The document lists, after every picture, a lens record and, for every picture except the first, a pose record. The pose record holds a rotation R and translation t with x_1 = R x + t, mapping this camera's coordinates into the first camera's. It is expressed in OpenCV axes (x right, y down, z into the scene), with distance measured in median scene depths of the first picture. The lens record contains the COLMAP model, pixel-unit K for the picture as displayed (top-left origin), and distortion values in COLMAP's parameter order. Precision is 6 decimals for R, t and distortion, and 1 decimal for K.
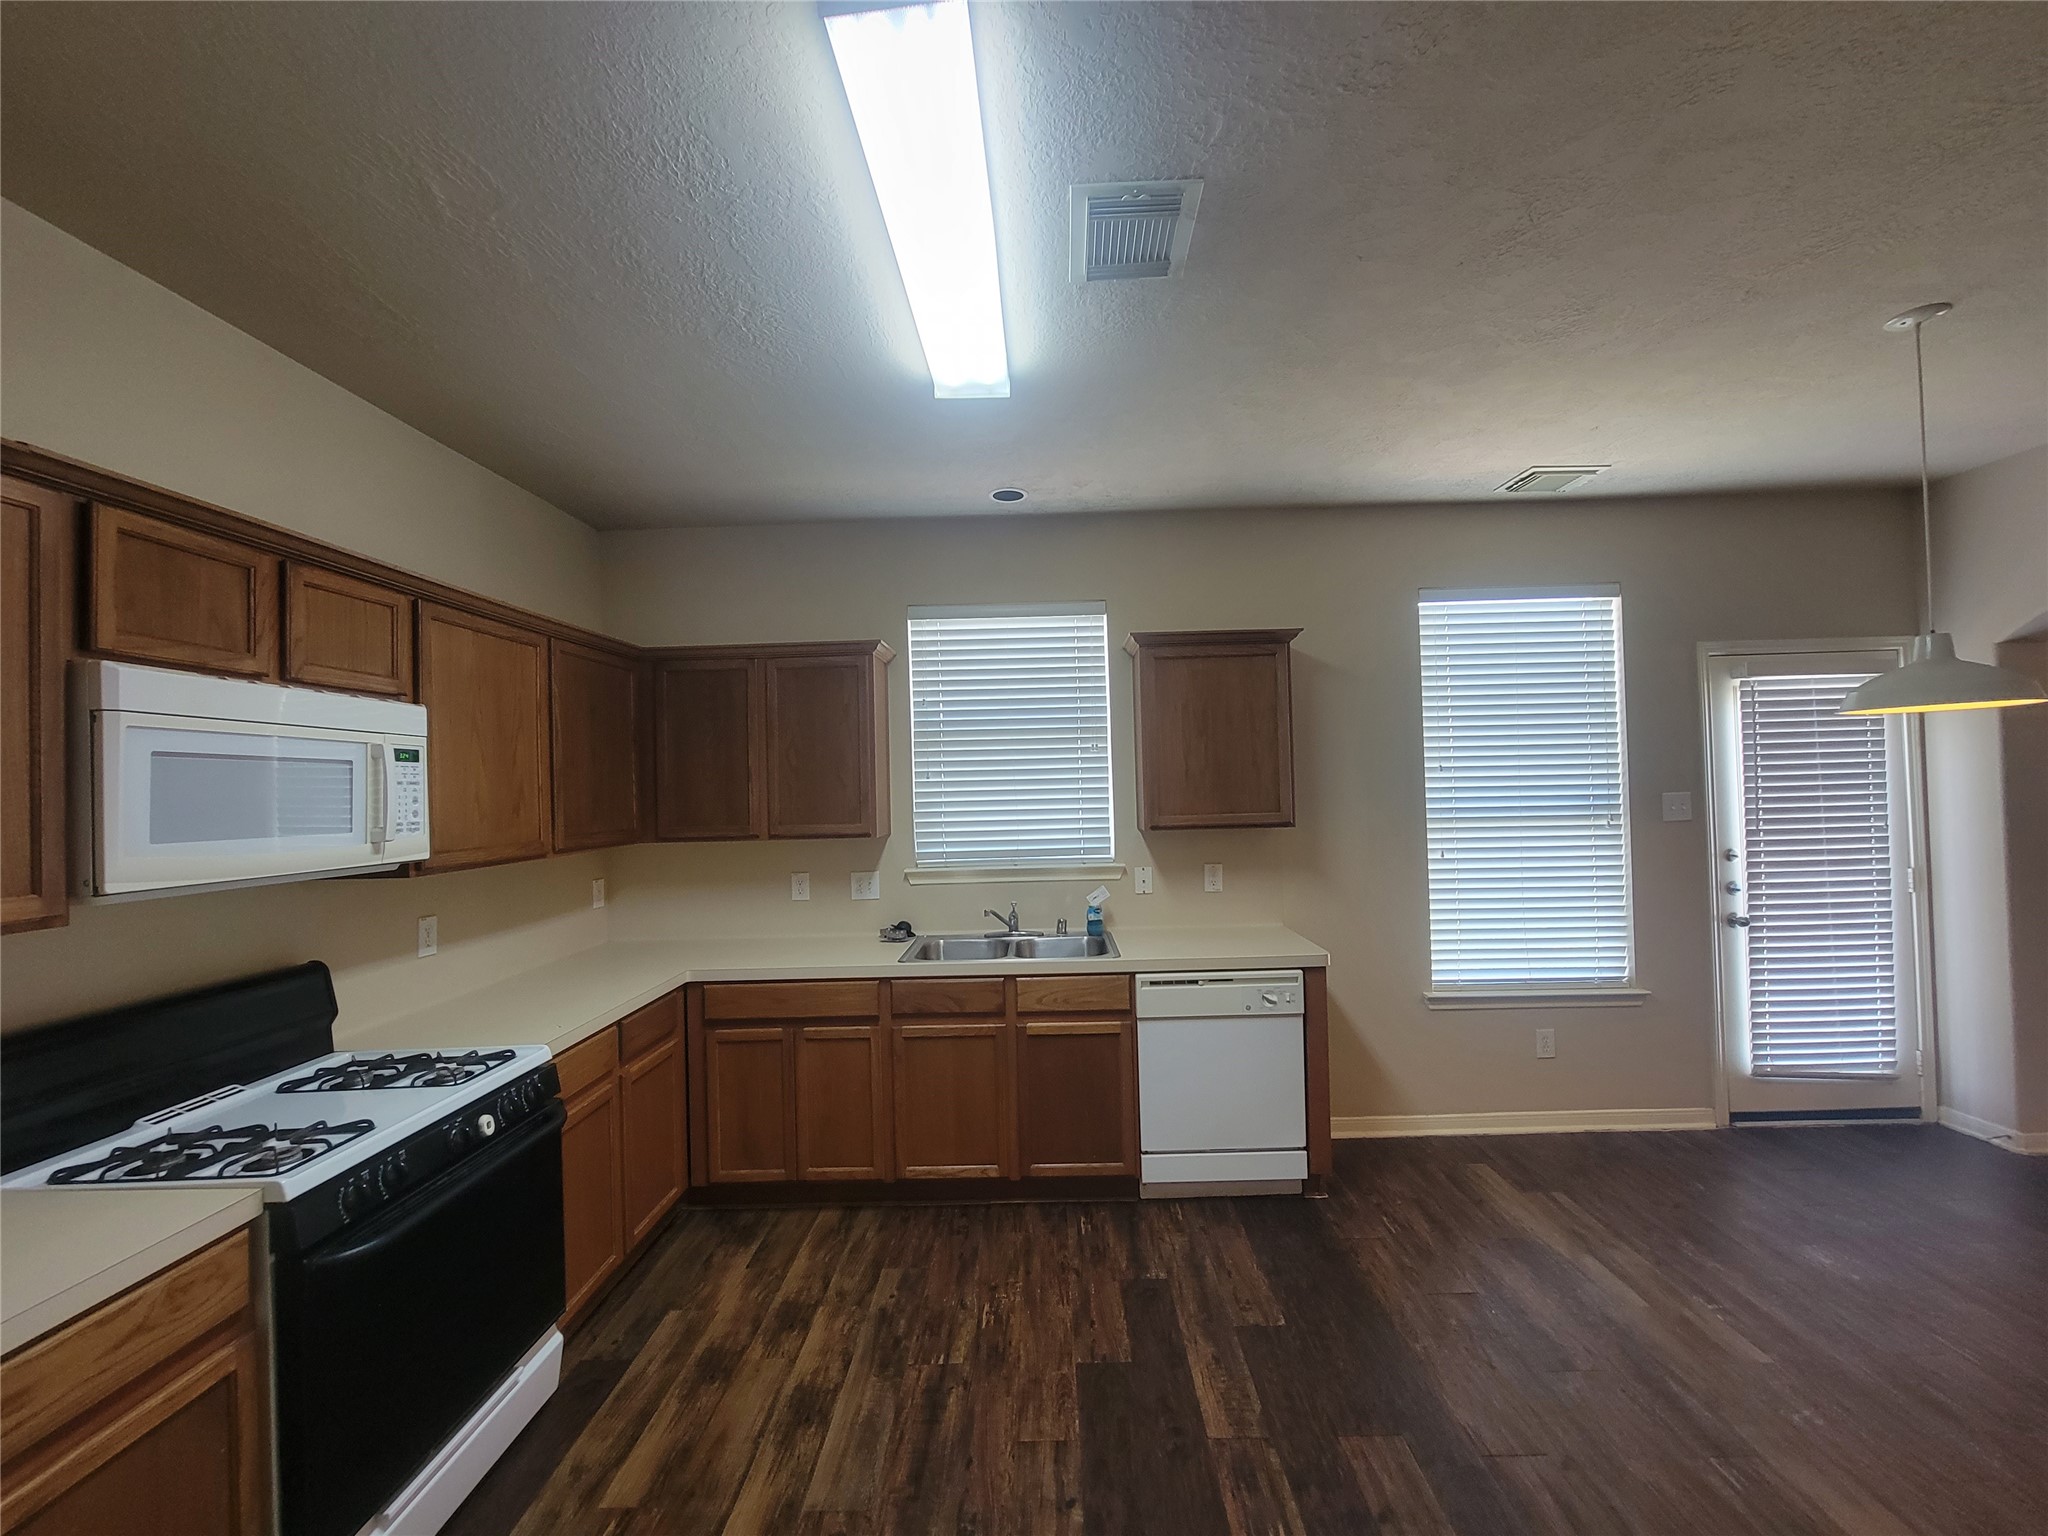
lens RADIAL K [[837.6, 0, 1027.8], [0, 837.6, 764.8], [0, 0, 1]] dist [-0.003684, -0.000179]
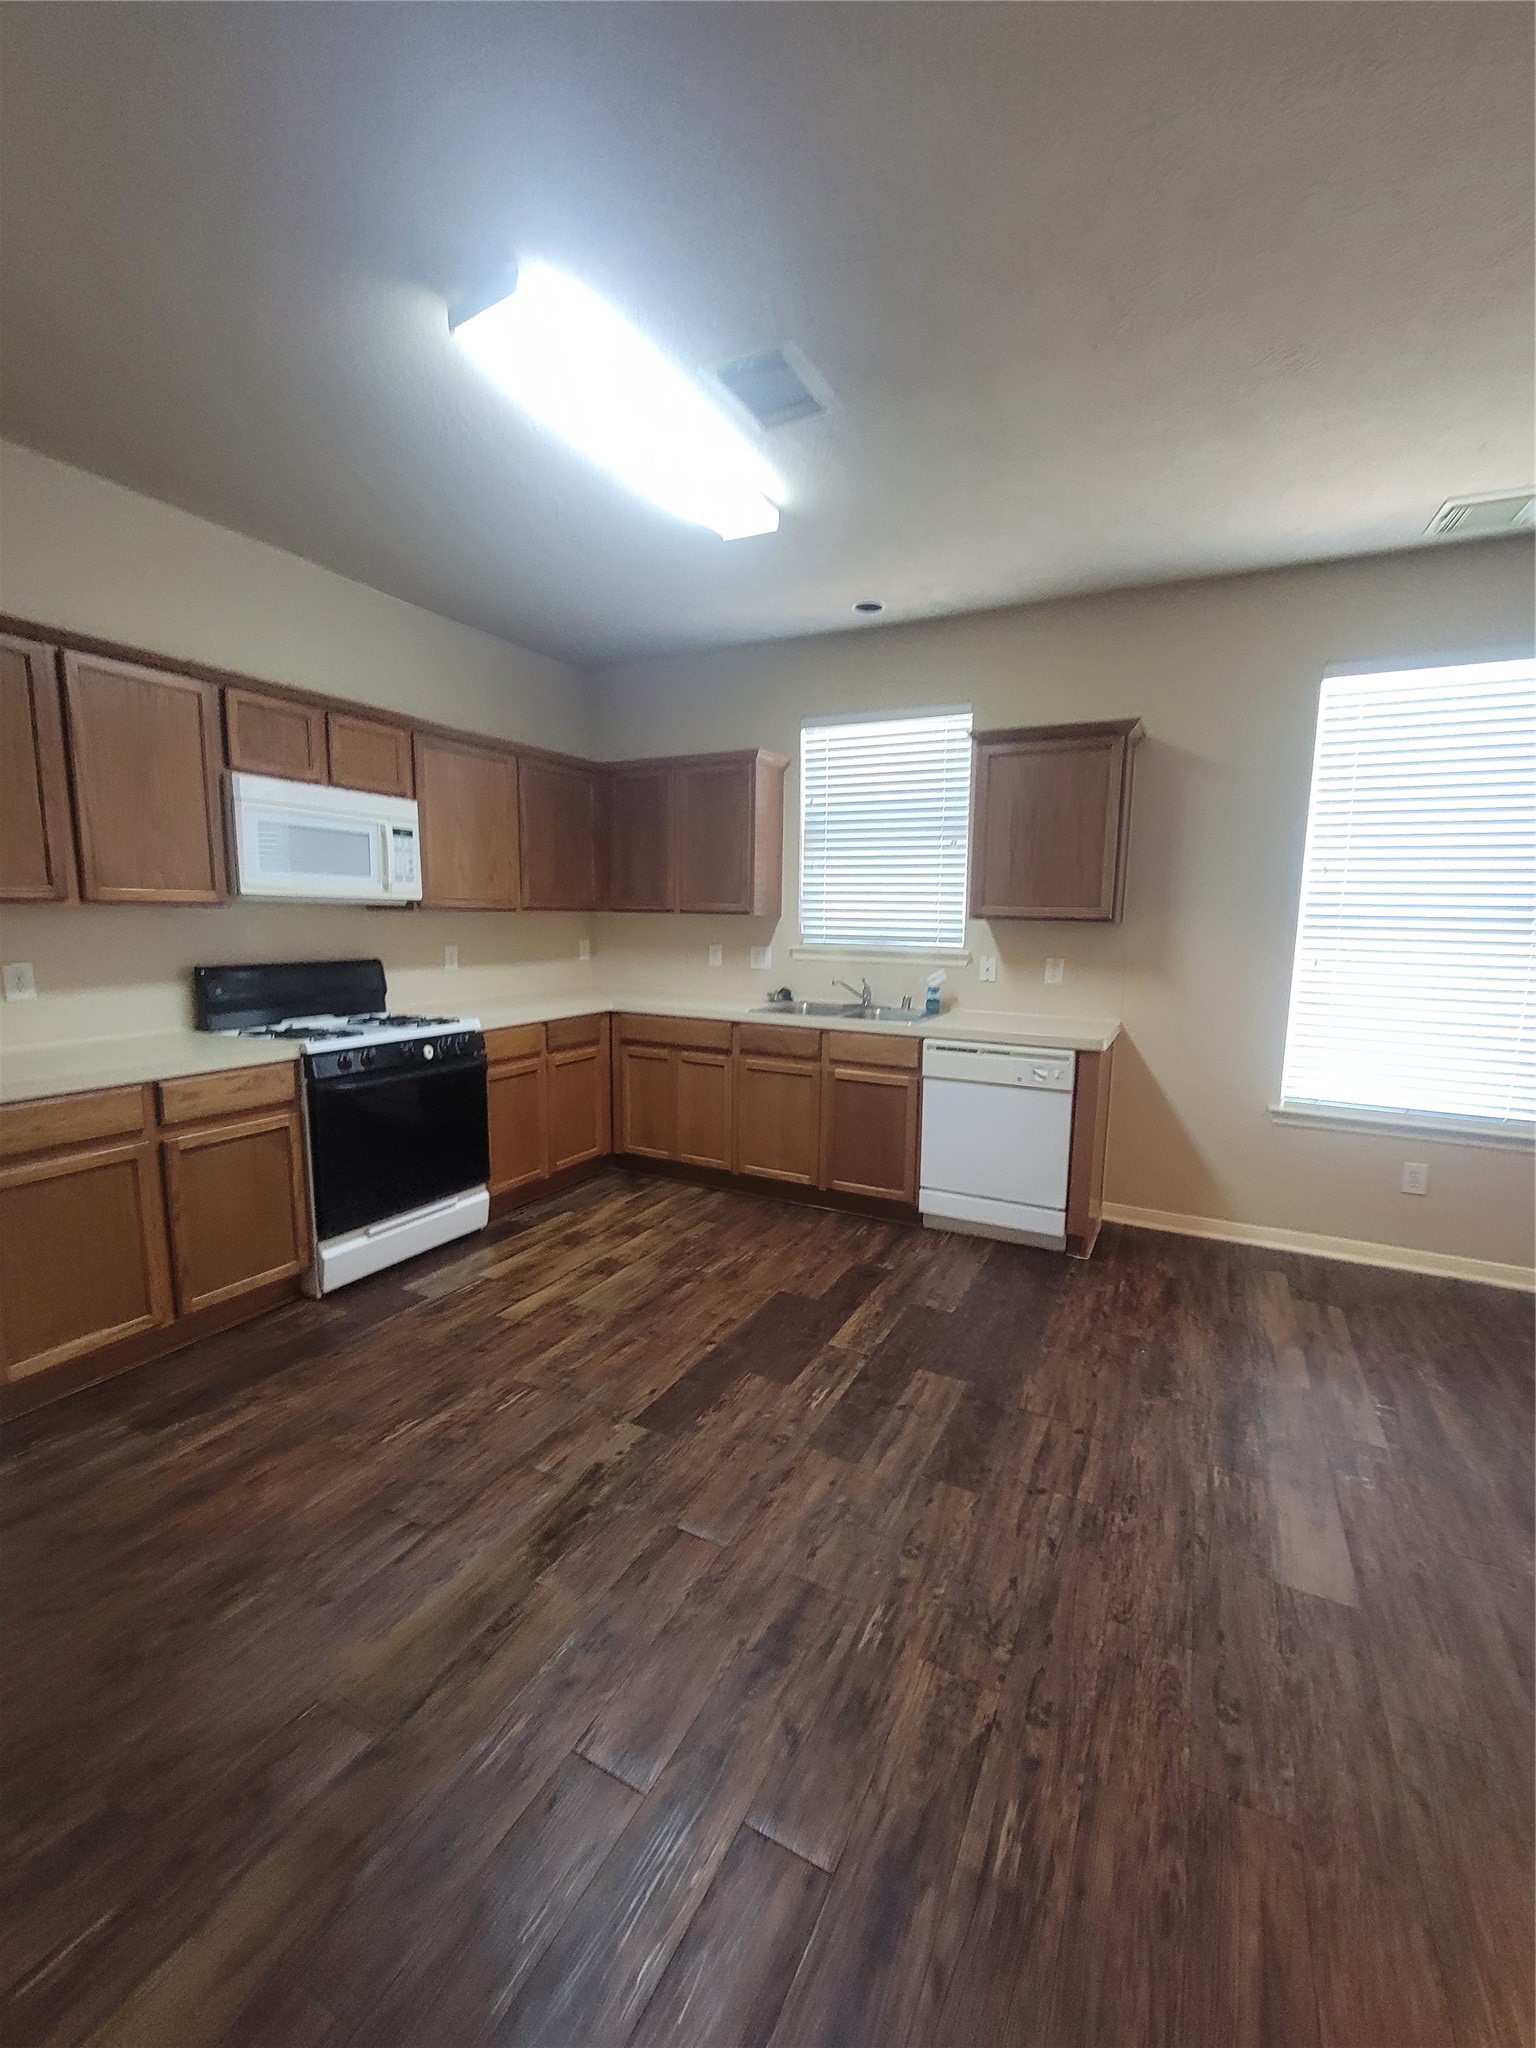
lens RADIAL K [[837.6, 0, 760.5], [0, 837.6, 1021.0], [0, 0, 1]] dist [-0.003684, -0.000179]
pose [[0.893739, 0.099975, -0.437304, 0.429897], [-0.029994, 0.985986, 0.164112, 0.042571], [0.447583, -0.133557, 0.884213, -0.120787]]
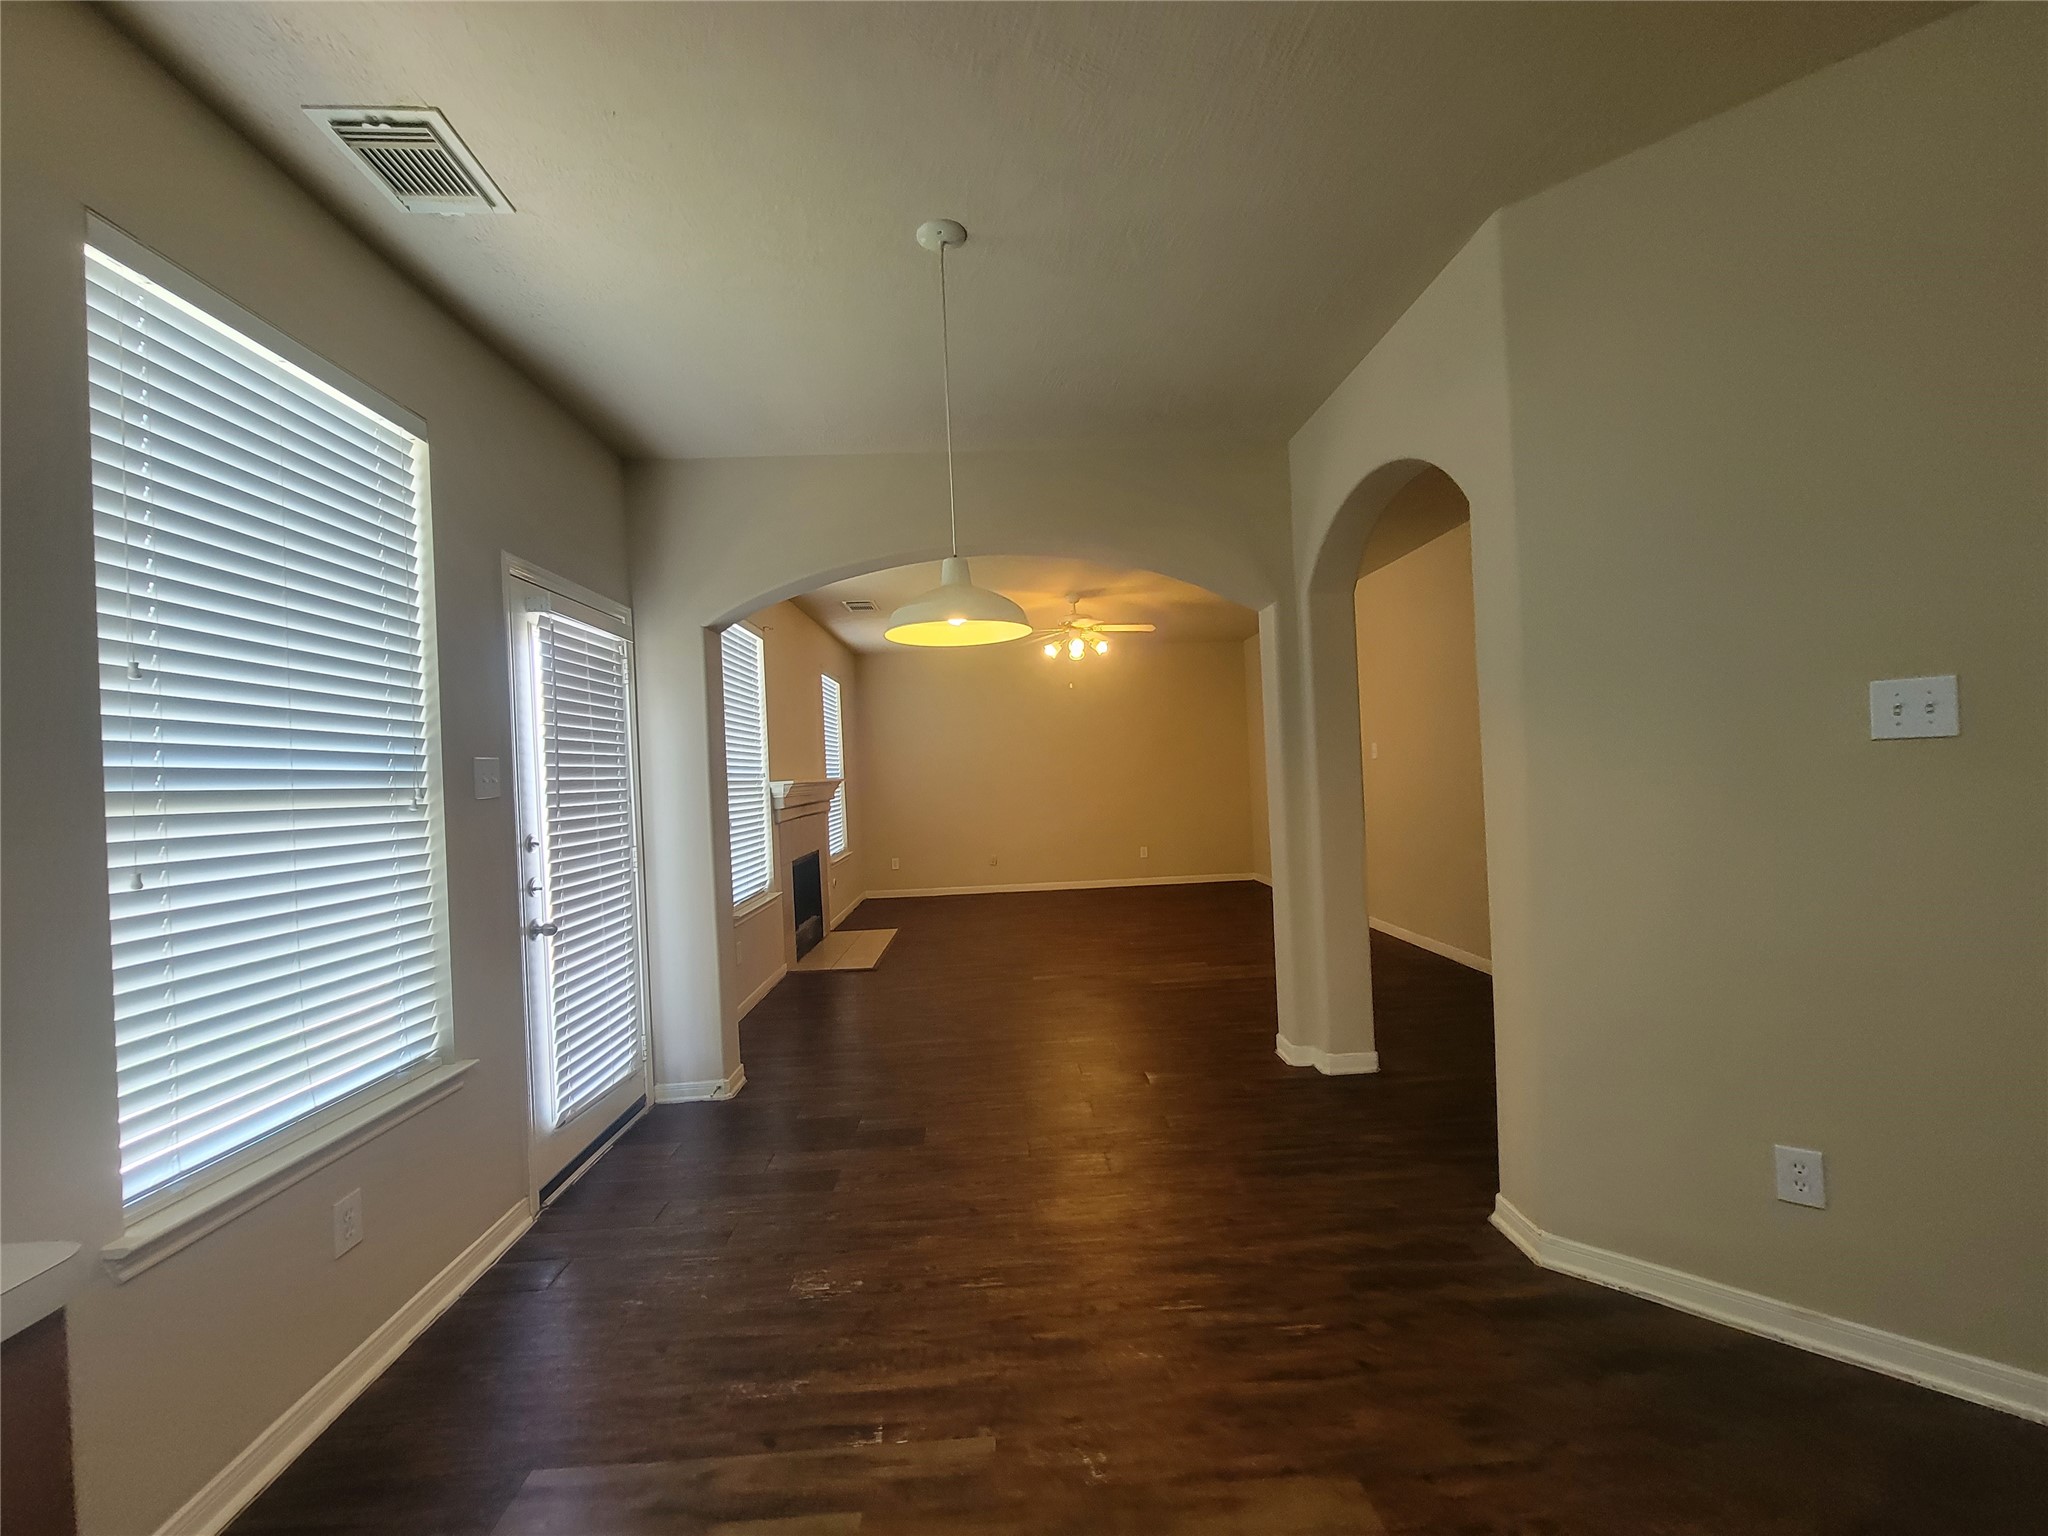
lens RADIAL K [[837.6, 0, 1027.9], [0, 837.6, 769.9], [0, 0, 1]] dist [-0.003684, -0.000179]
pose [[-0.060882, 0.034127, 0.997561, 0.074538], [0.023651, 0.999184, -0.032739, 0.091319], [-0.997865, 0.021600, -0.061639, 0.711848]]
